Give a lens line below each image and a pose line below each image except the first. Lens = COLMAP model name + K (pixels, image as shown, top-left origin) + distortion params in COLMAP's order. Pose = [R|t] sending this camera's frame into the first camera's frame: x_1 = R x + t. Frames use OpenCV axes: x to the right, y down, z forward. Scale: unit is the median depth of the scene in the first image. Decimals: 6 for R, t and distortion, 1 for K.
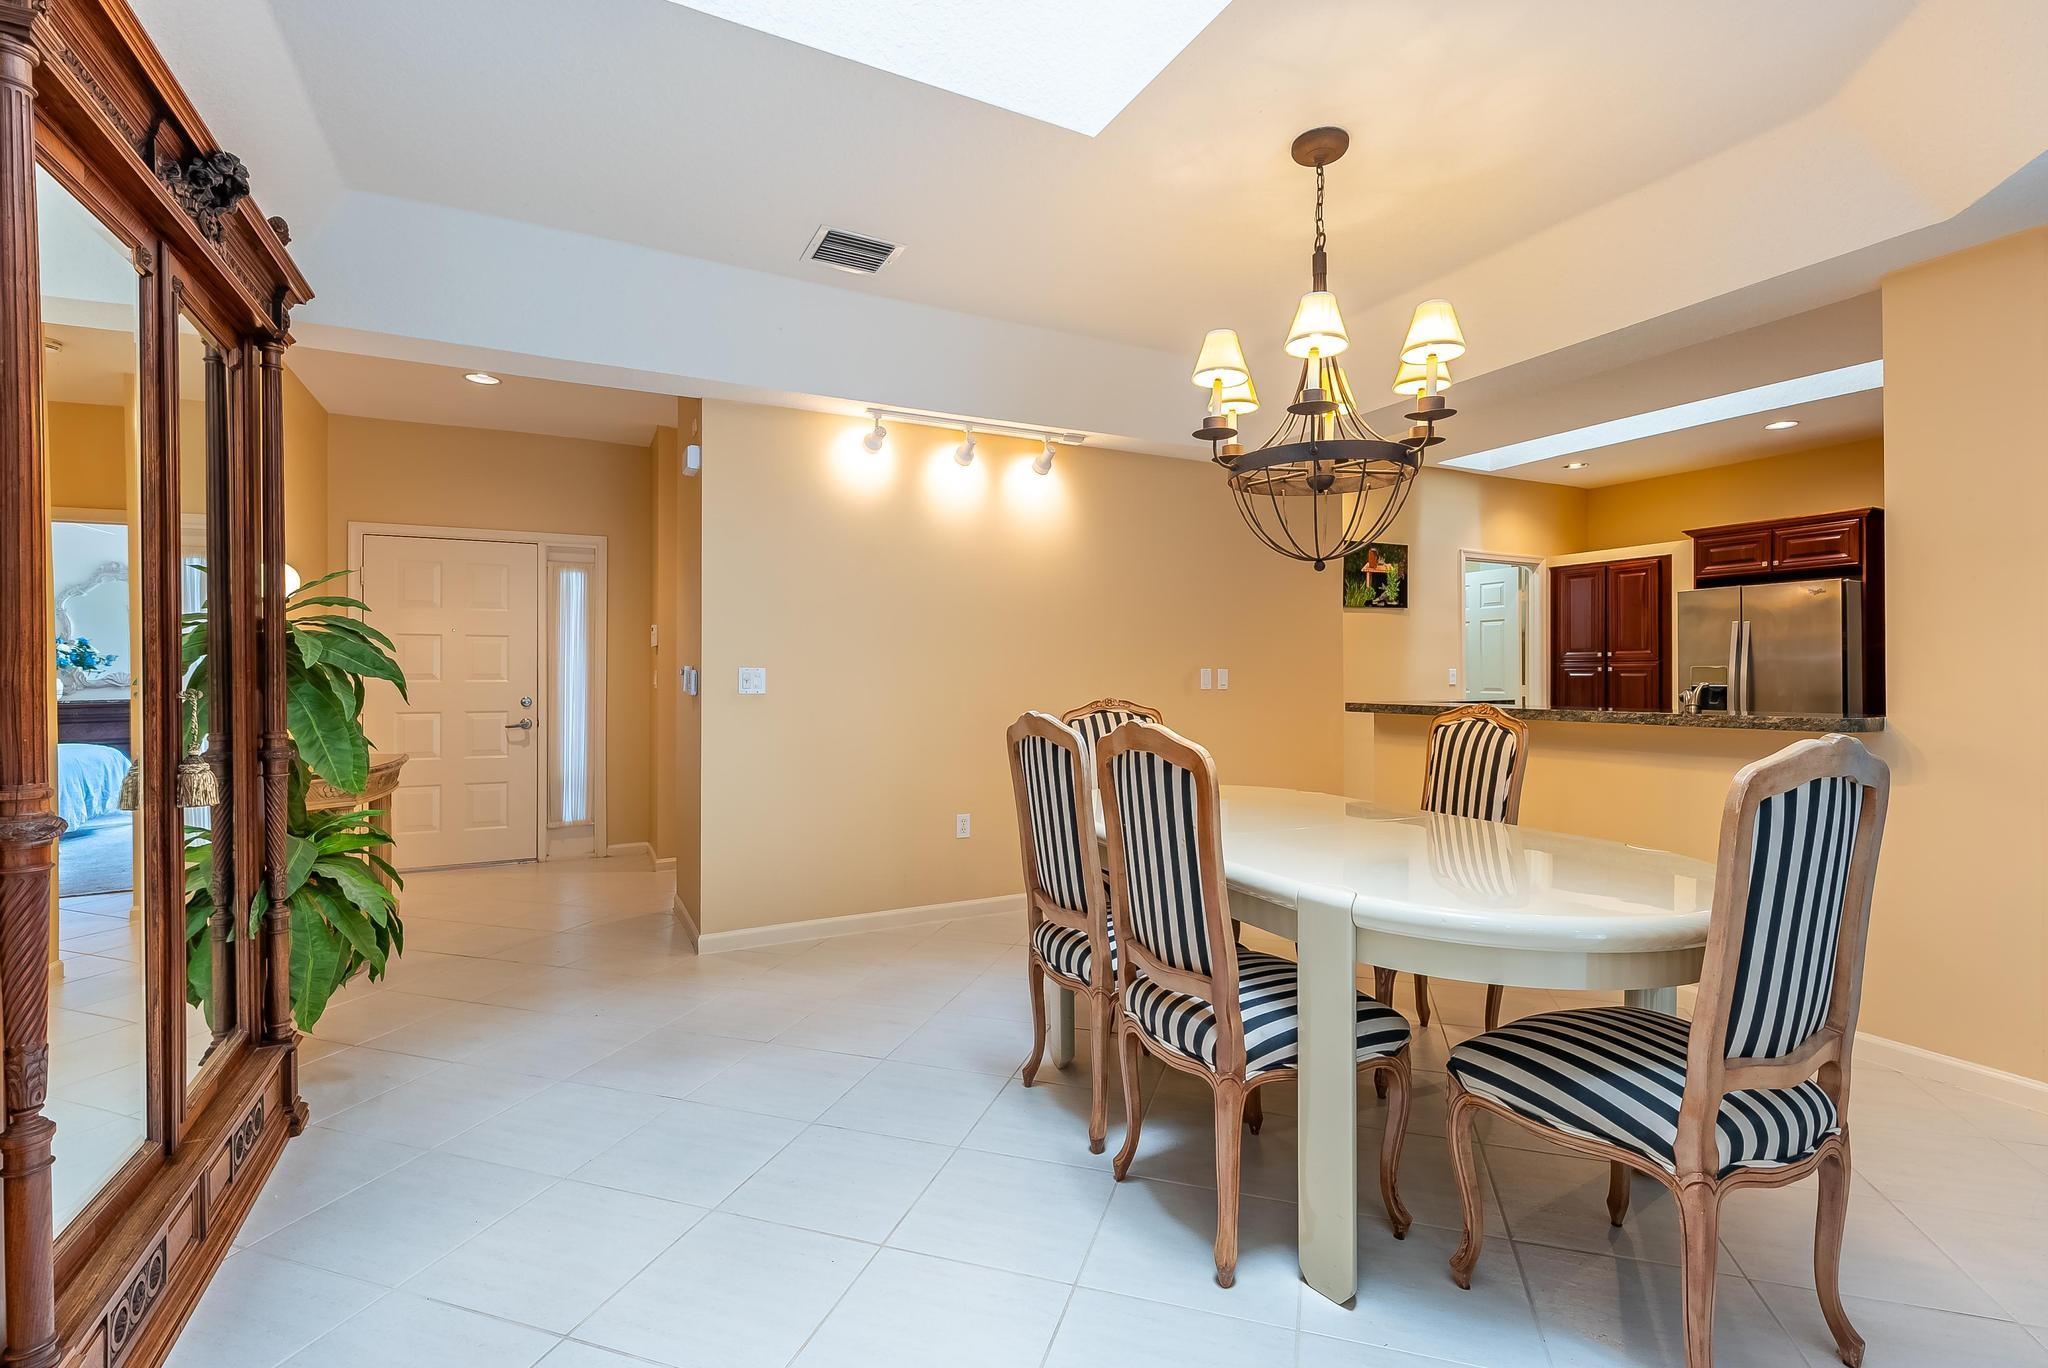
lens RADIAL K [[926.8, 0, 1030.5], [0, 926.8, 671.2], [0, 0, 1]] dist [0.005277, -0.000102]
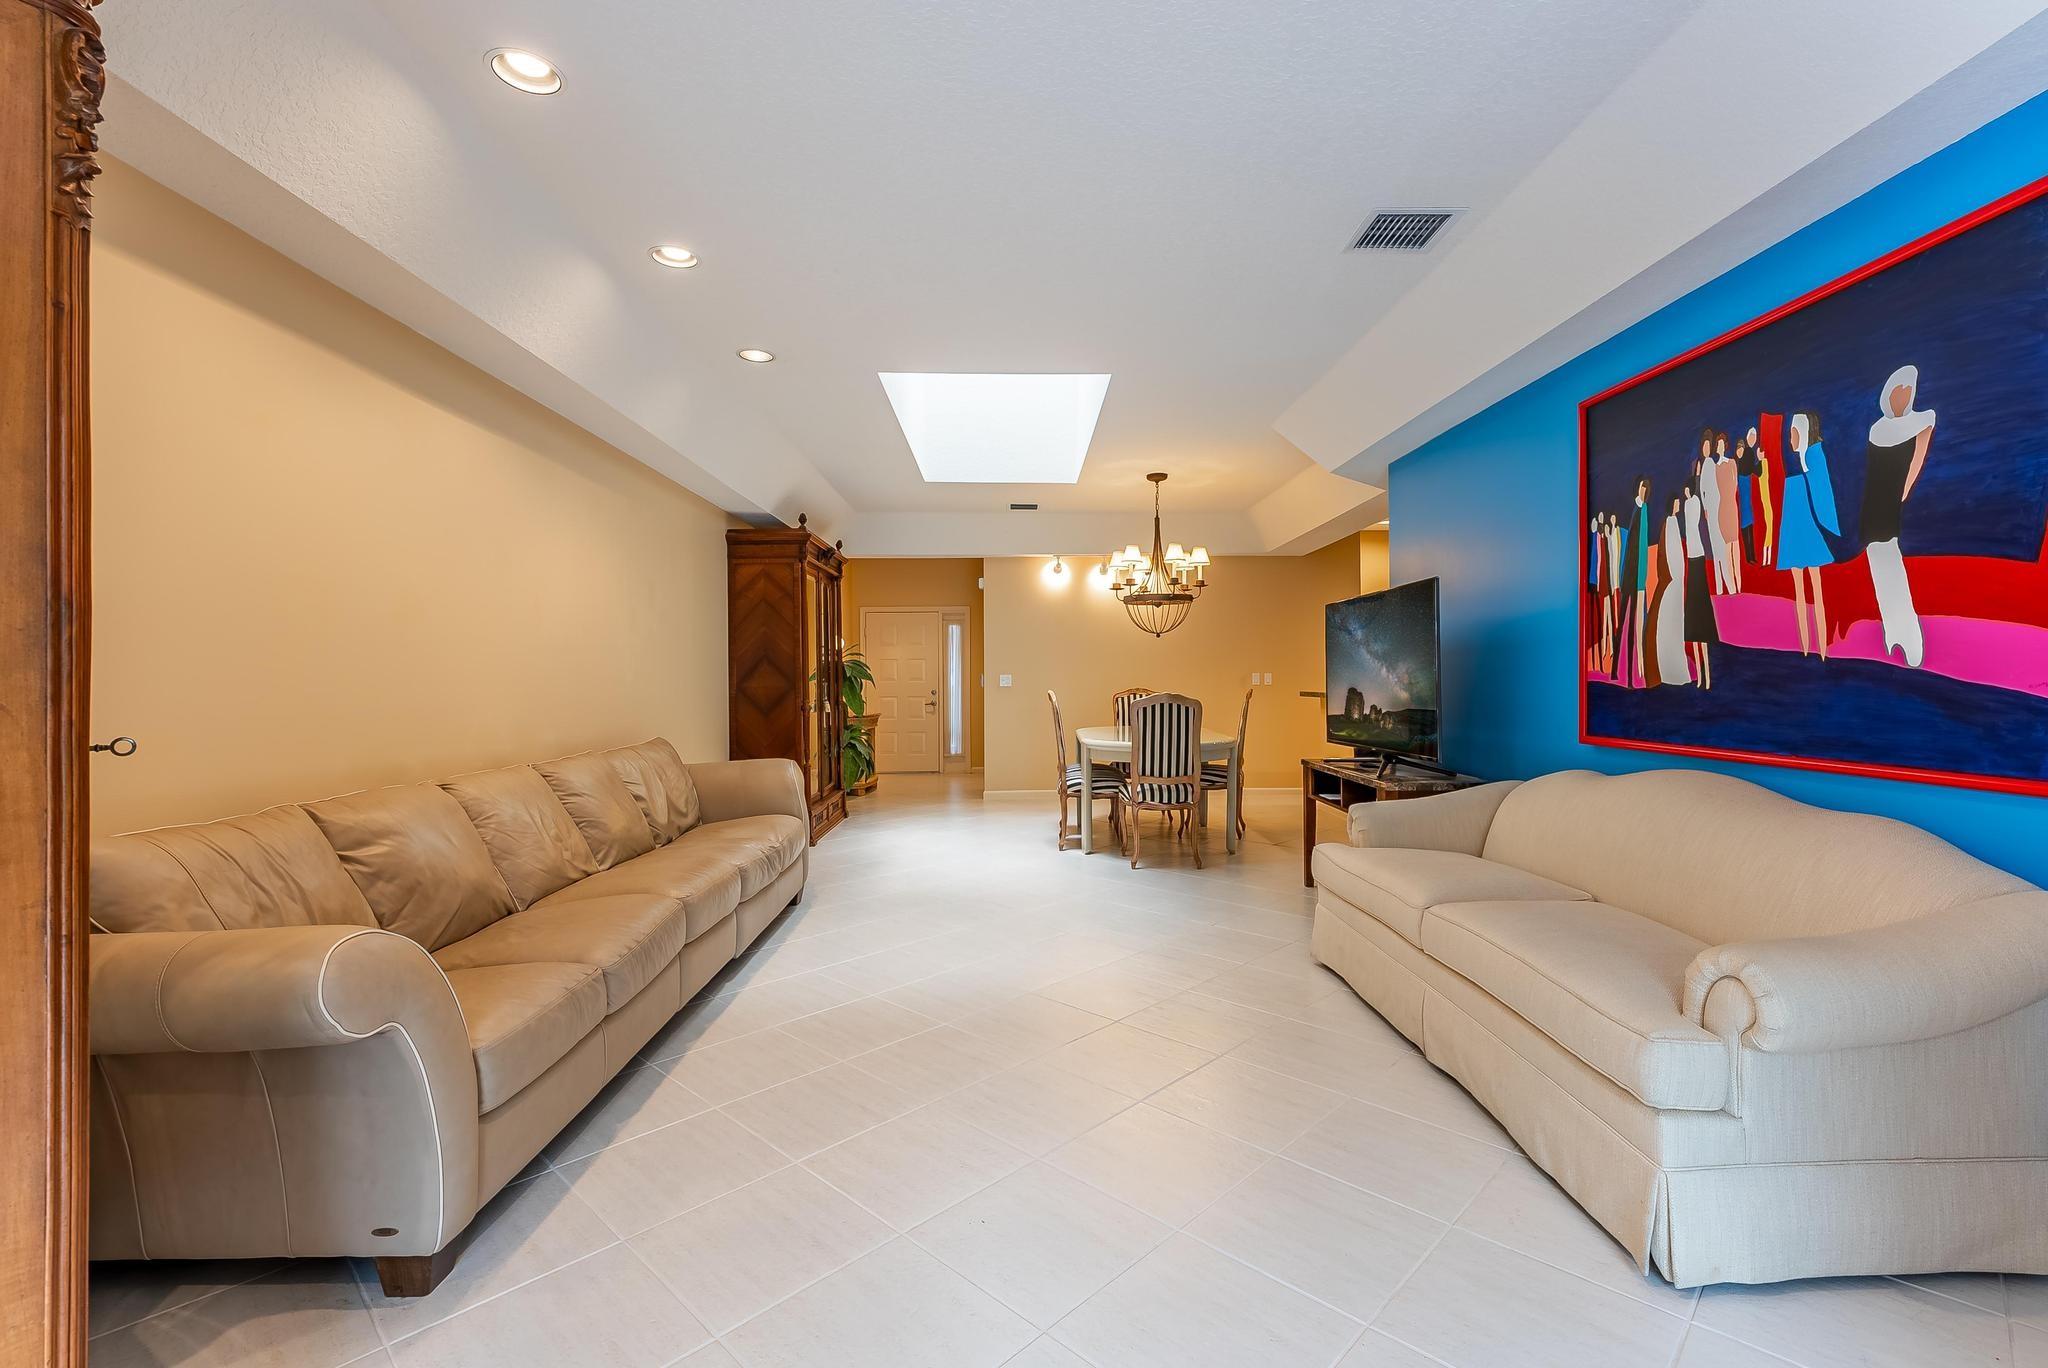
lens RADIAL K [[926.8, 0, 1032.1], [0, 926.8, 677.3], [0, 0, 1]] dist [0.005277, -0.000102]
pose [[0.898040, -0.004708, -0.439889, 0.521060], [0.006511, 0.999975, 0.002591, -0.002119], [0.439866, -0.005191, 0.898048, -0.691288]]
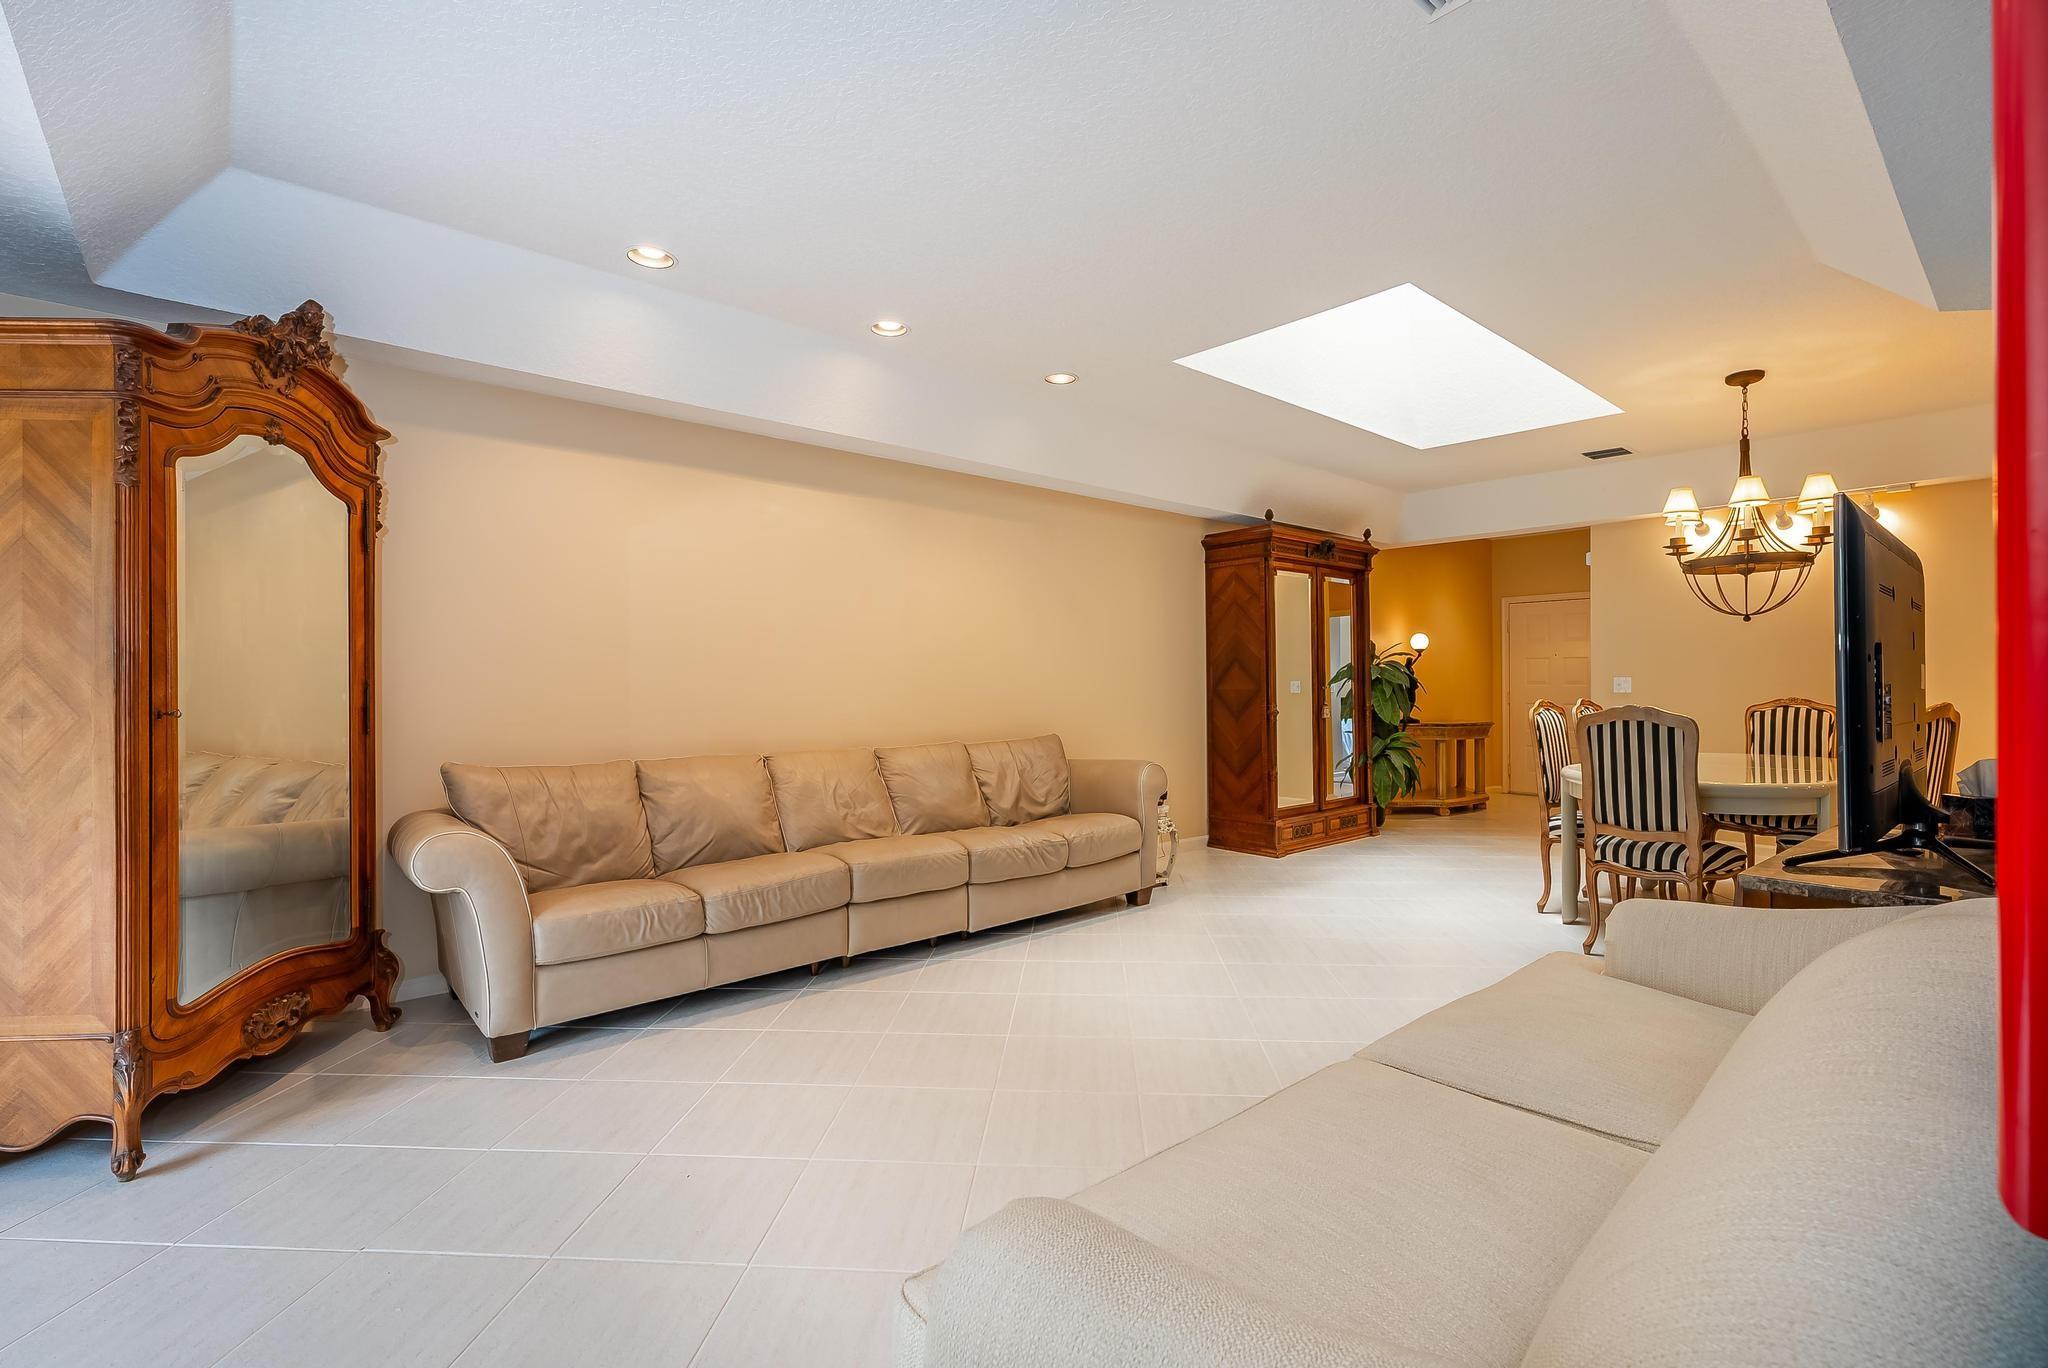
lens RADIAL K [[926.8, 0, 1009.4], [0, 926.8, 675.5], [0, 0, 1]] dist [0.005277, -0.000102]
pose [[0.231569, -0.005456, -0.972803, 0.763063], [0.004307, 0.999980, -0.004583, -0.002620], [0.972809, -0.003129, 0.231588, -0.337300]]
